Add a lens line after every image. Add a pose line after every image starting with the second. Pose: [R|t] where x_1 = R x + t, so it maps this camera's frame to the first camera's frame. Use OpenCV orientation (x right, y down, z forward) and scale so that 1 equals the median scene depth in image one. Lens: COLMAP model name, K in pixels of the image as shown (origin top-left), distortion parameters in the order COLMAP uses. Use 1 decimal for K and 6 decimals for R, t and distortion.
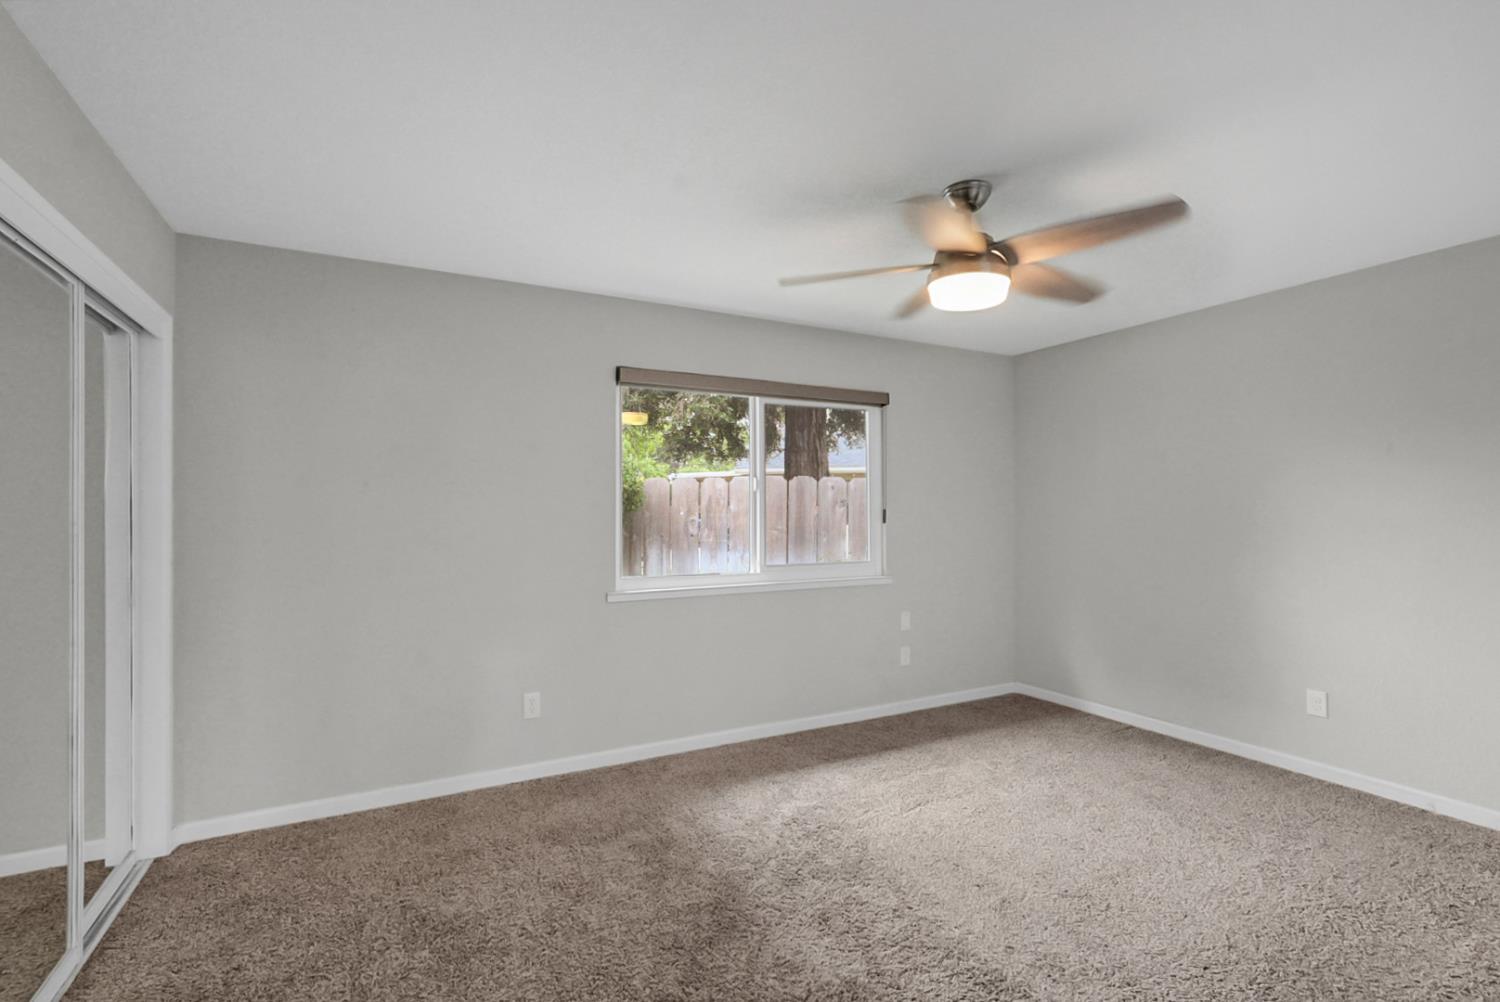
lens RADIAL K [[669.3, 0, 738.8], [0, 669.3, 509.2], [0, 0, 1]] dist [-0.010156, 0.004881]
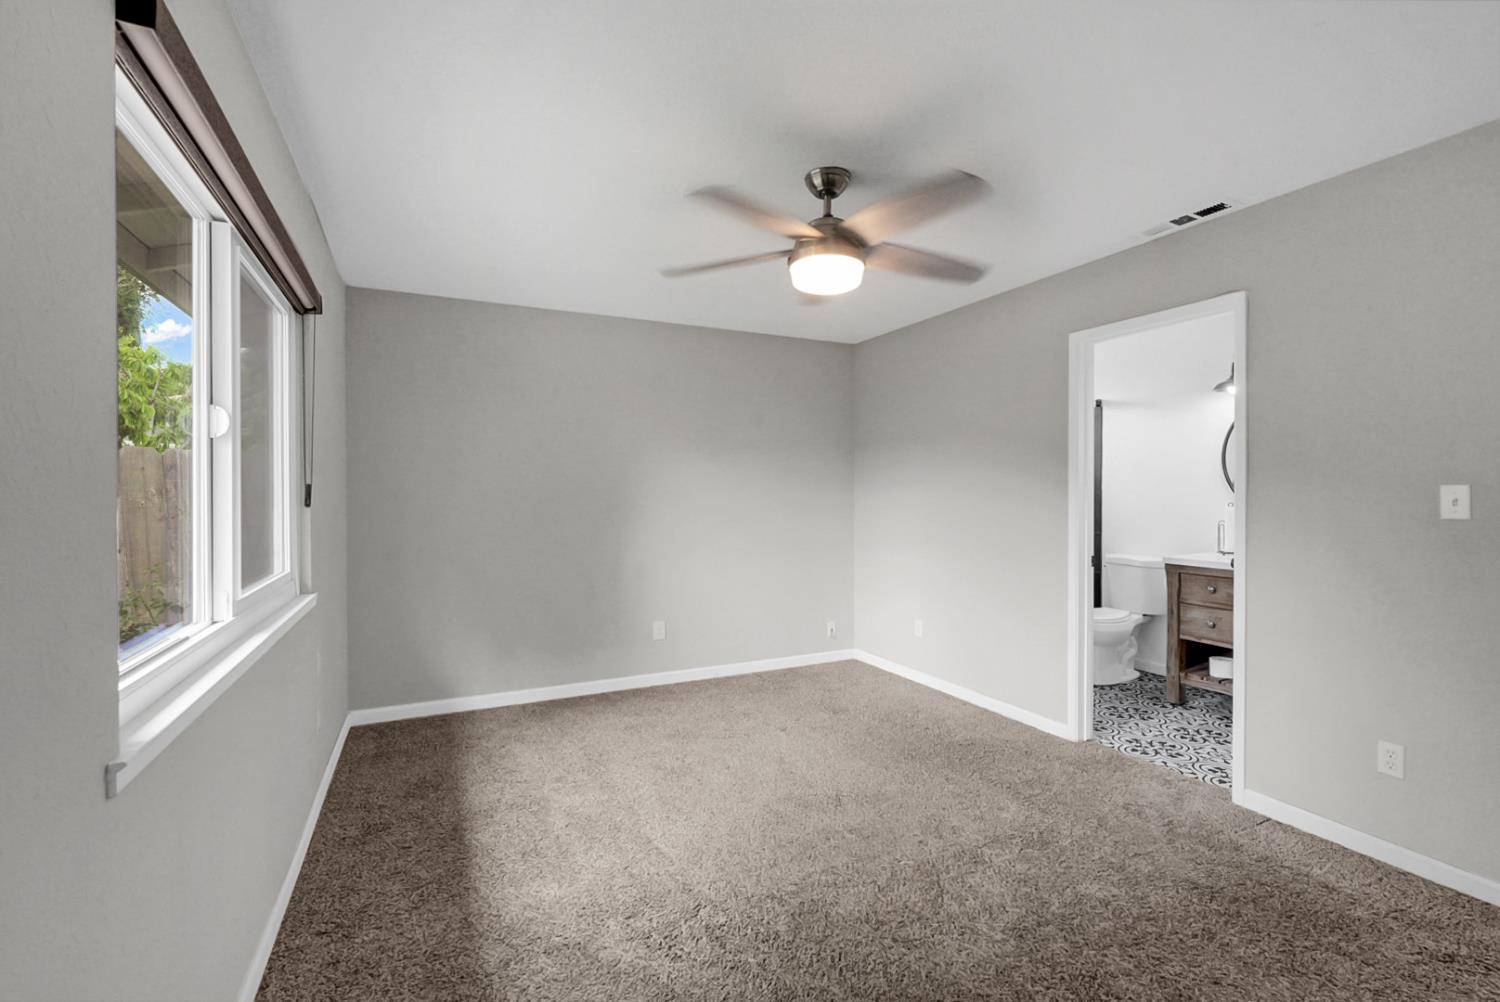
lens RADIAL K [[669.3, 0, 742.6], [0, 669.3, 494.8], [0, 0, 1]] dist [-0.010156, 0.004881]
pose [[0.026269, 0.002803, 0.999651, -0.440703], [-0.002562, 0.999993, -0.002737, 0.012493], [-0.999652, -0.002489, 0.026276, 0.686849]]
